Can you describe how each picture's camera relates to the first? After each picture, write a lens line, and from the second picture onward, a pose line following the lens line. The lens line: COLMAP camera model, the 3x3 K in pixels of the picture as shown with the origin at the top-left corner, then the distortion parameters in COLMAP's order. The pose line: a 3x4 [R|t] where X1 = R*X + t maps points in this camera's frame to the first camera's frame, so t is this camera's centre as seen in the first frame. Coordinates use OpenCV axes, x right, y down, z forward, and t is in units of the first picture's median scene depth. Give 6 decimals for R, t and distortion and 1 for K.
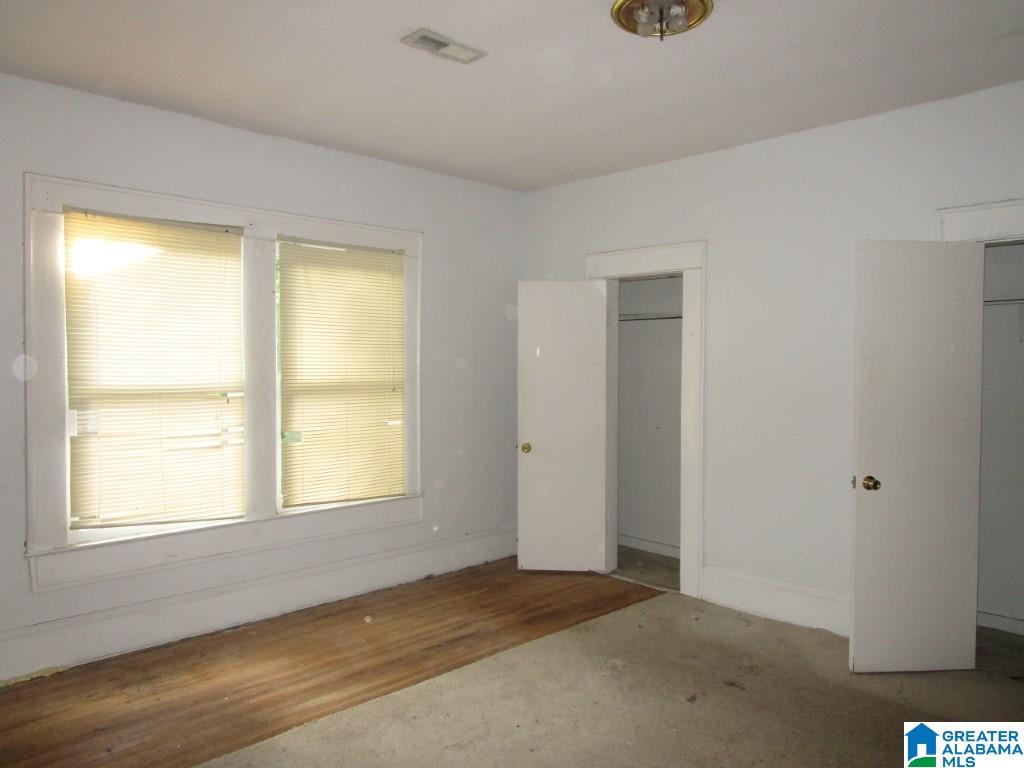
lens RADIAL K [[736.8, 0, 473.9], [0, 736.8, 391.2], [0, 0, 1]] dist [-0.019078, 0.008810]
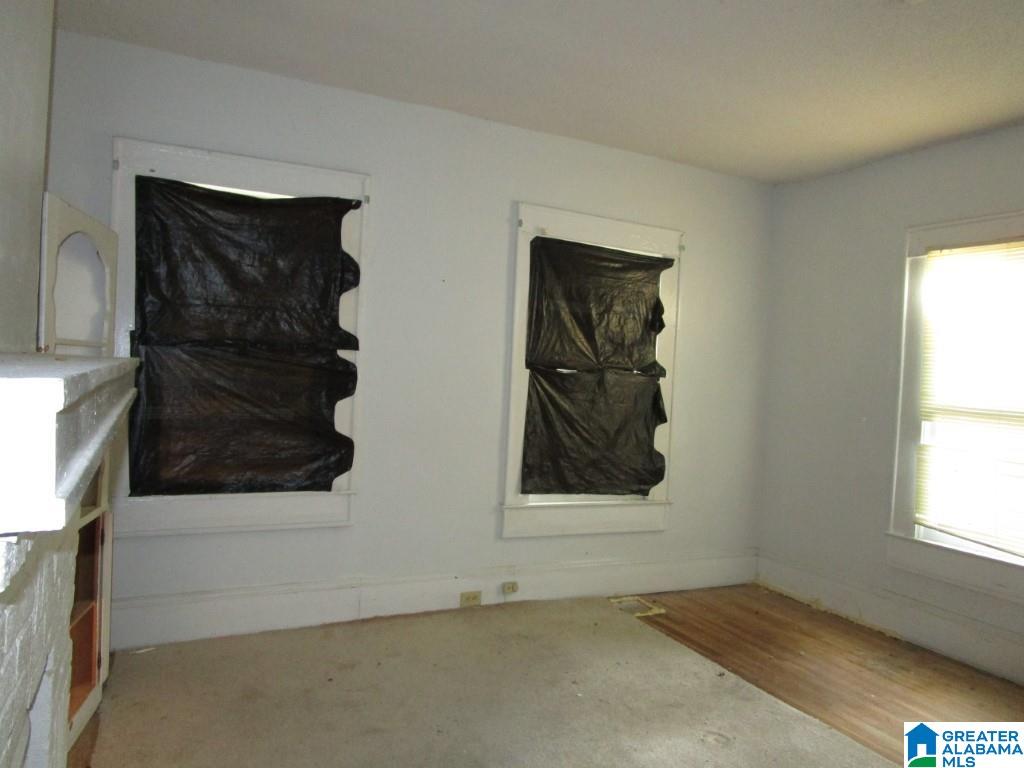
lens RADIAL K [[736.8, 0, 514.2], [0, 736.8, 383.1], [0, 0, 1]] dist [-0.019078, 0.008810]
pose [[-0.293973, 0.012017, -0.955738, 0.769231], [-0.076173, 0.996446, 0.035959, -0.027309], [0.952774, 0.083372, -0.292013, 0.731992]]
